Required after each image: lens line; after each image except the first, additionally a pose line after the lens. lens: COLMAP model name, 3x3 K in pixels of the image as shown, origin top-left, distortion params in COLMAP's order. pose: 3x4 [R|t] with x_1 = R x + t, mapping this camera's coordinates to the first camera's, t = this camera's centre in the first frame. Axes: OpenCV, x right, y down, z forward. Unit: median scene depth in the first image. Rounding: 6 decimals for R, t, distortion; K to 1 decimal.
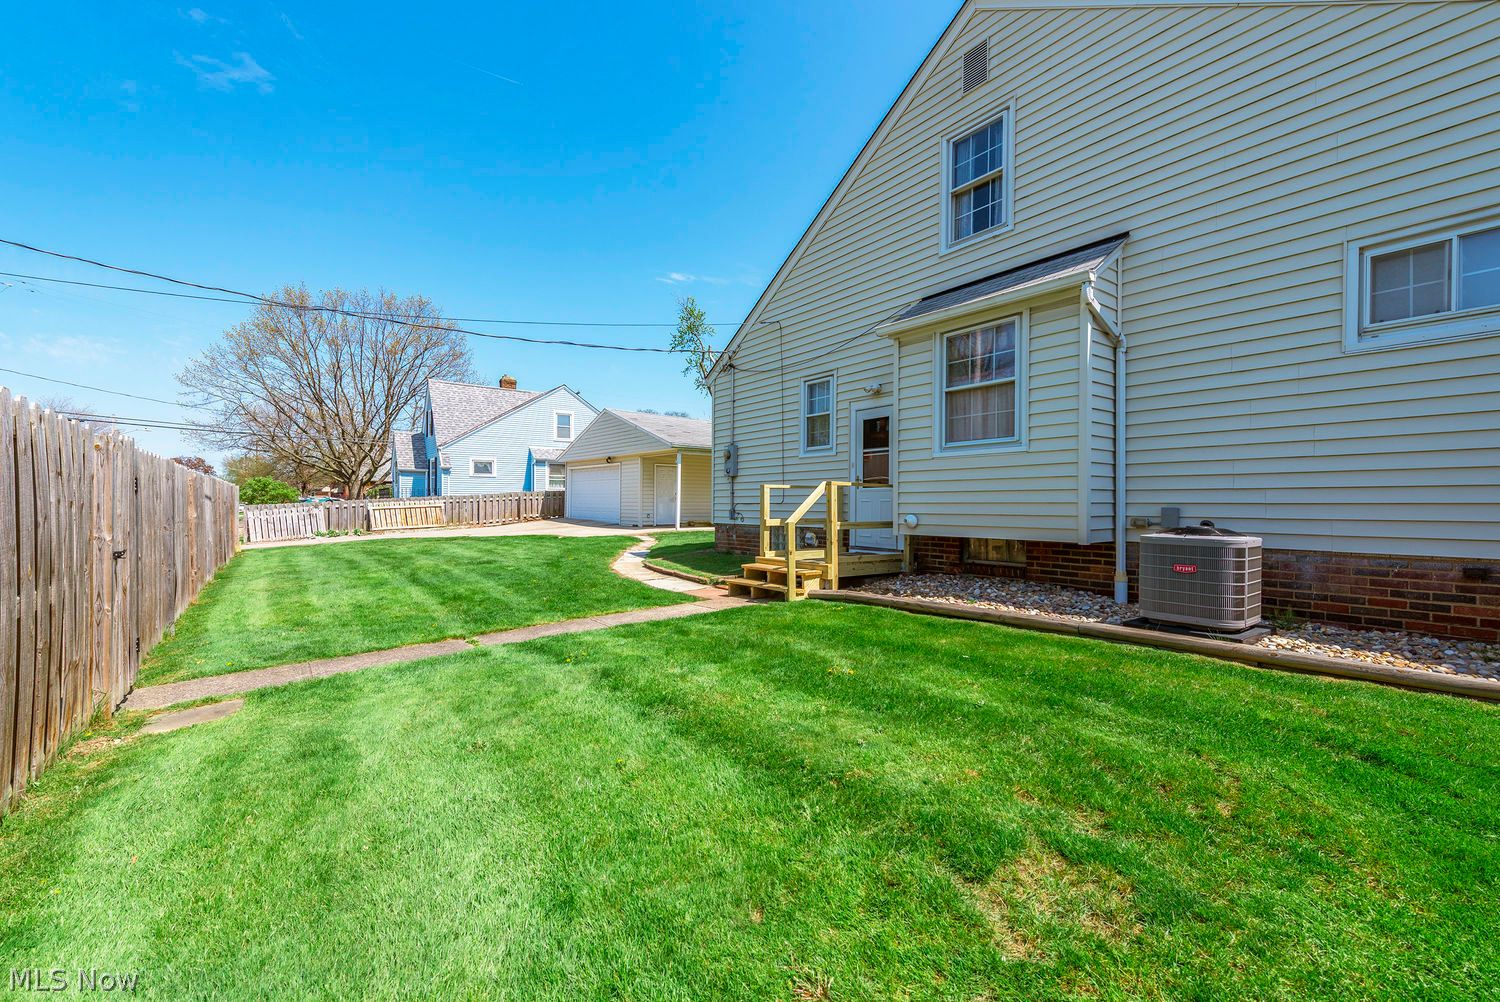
lens RADIAL K [[654.1, 0, 753.6], [0, 654.1, 498.4], [0, 0, 1]] dist [0.008622, -0.001099]
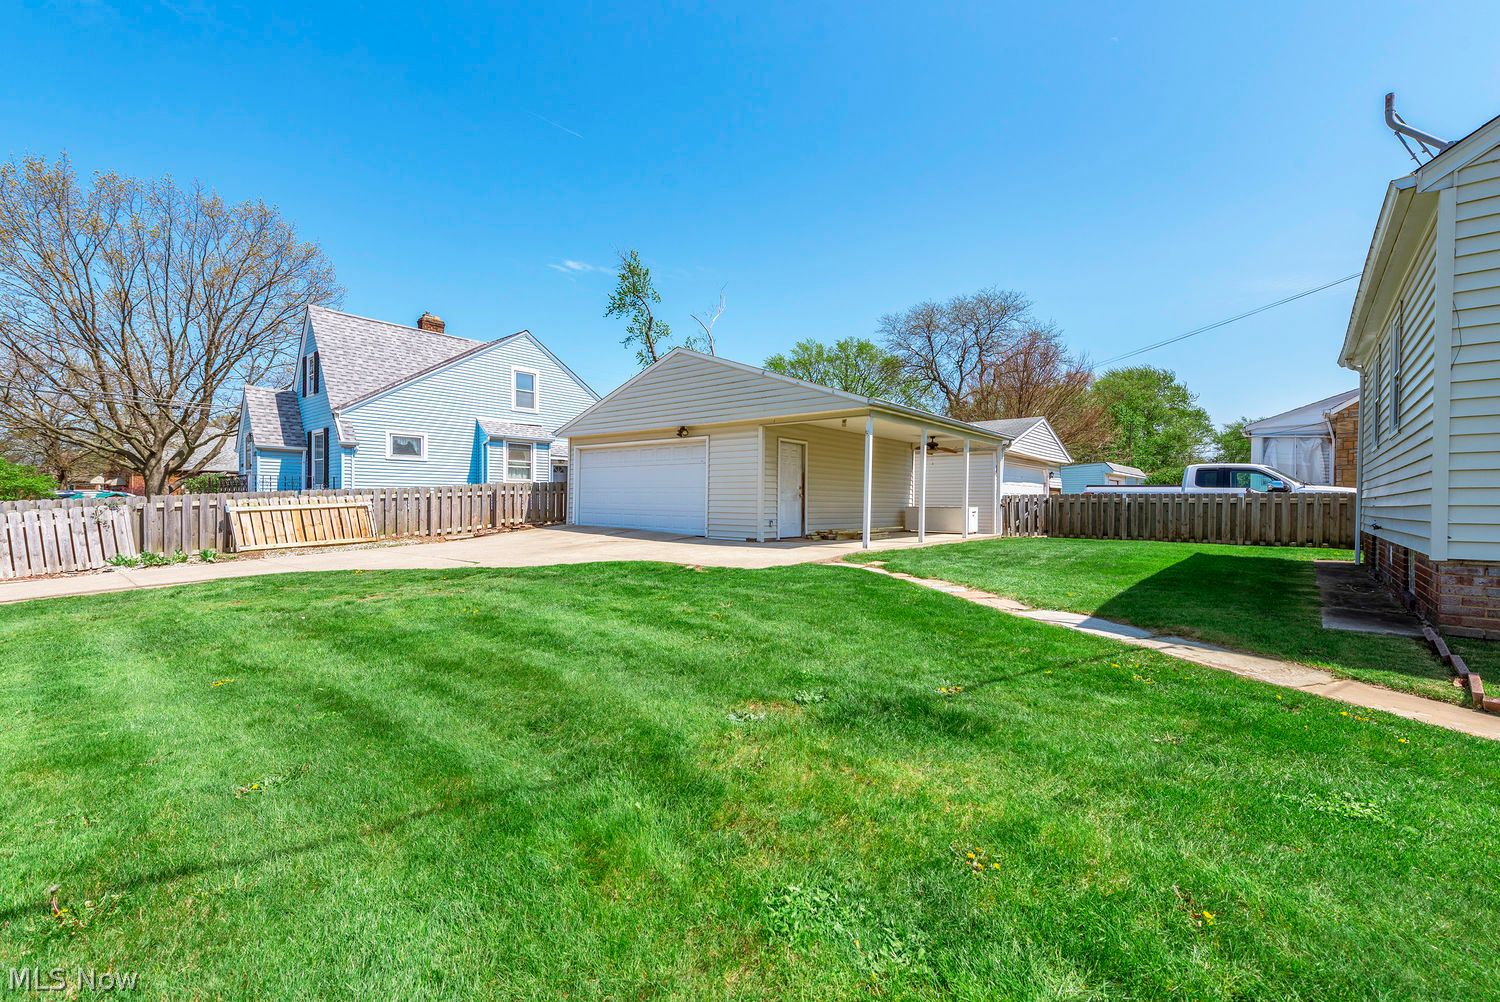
lens RADIAL K [[654.1, 0, 759.2], [0, 654.1, 503.5], [0, 0, 1]] dist [0.008622, -0.001099]
pose [[0.976004, 0.004967, 0.217698, -0.203021], [-0.006719, 0.999951, 0.007307, 0.002407], [-0.217651, -0.008594, 0.975989, 0.277228]]
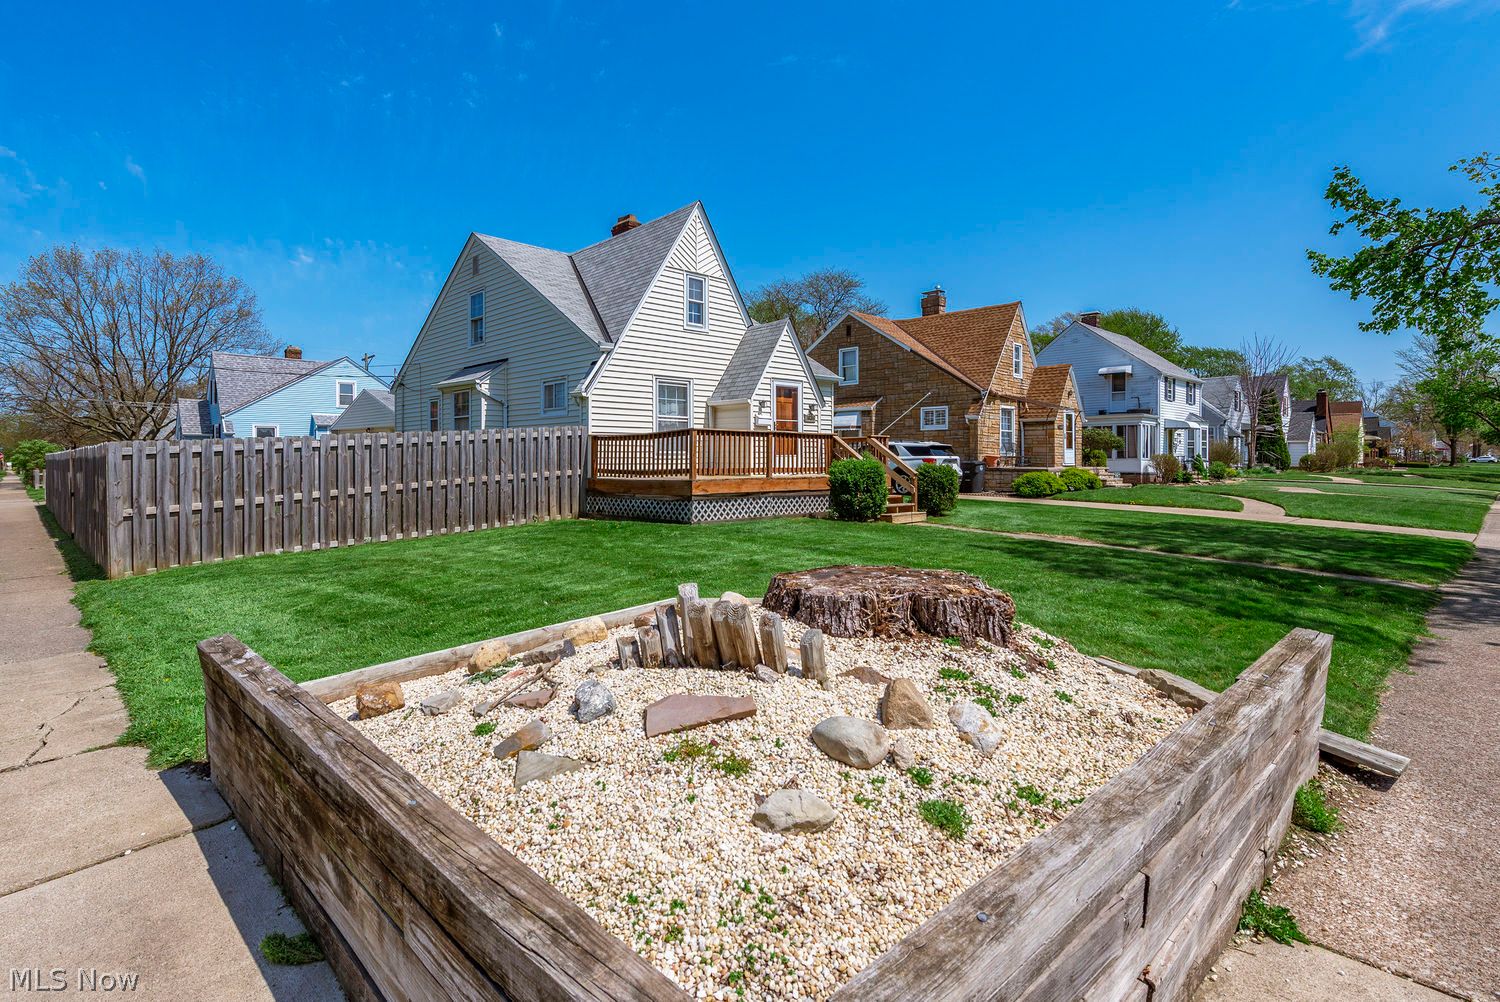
lens RADIAL K [[761.7, 0, 736.6], [0, 761.7, 466.9], [0, 0, 1]] dist [0.011432, -0.001816]
pose [[0.991628, -0.004959, 0.129030, 0.200190], [0.002628, 0.999830, 0.018235, -0.010035], [-0.129098, -0.017743, 0.991473, -0.371617]]
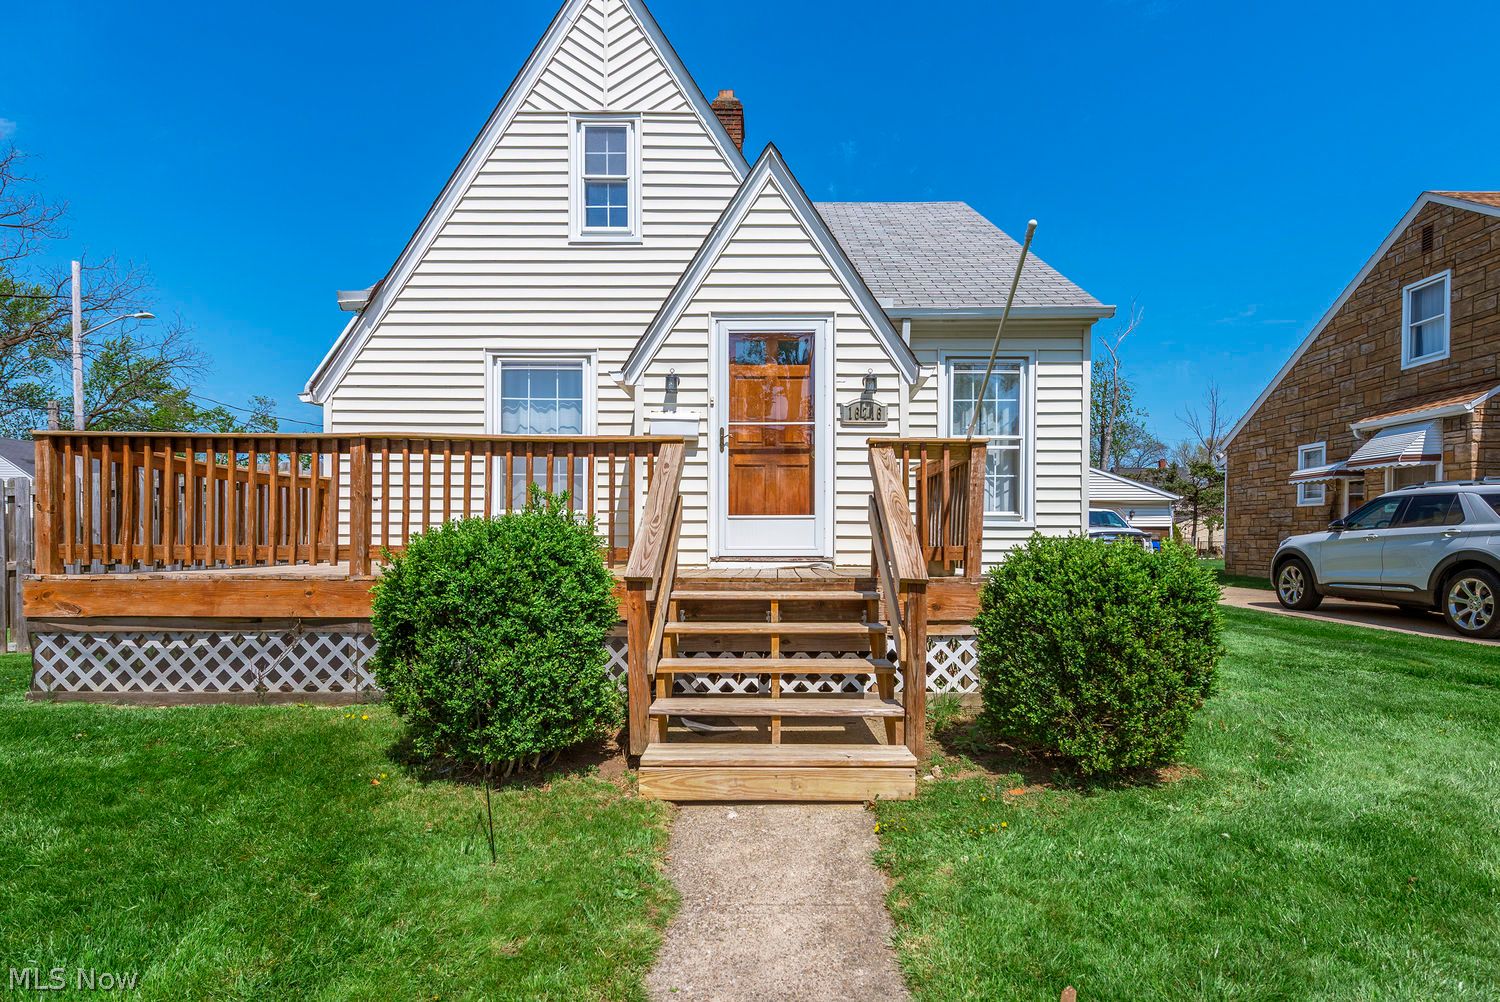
lens RADIAL K [[766.4, 0, 764.8], [0, 766.4, 551.0], [0, 0, 1]] dist [0.015054, -0.006803]
pose [[0.795294, 0.010594, -0.606132, 0.427815], [0.003028, 0.999765, 0.021446, -0.003260], [0.606217, -0.018891, 0.795075, -0.005141]]
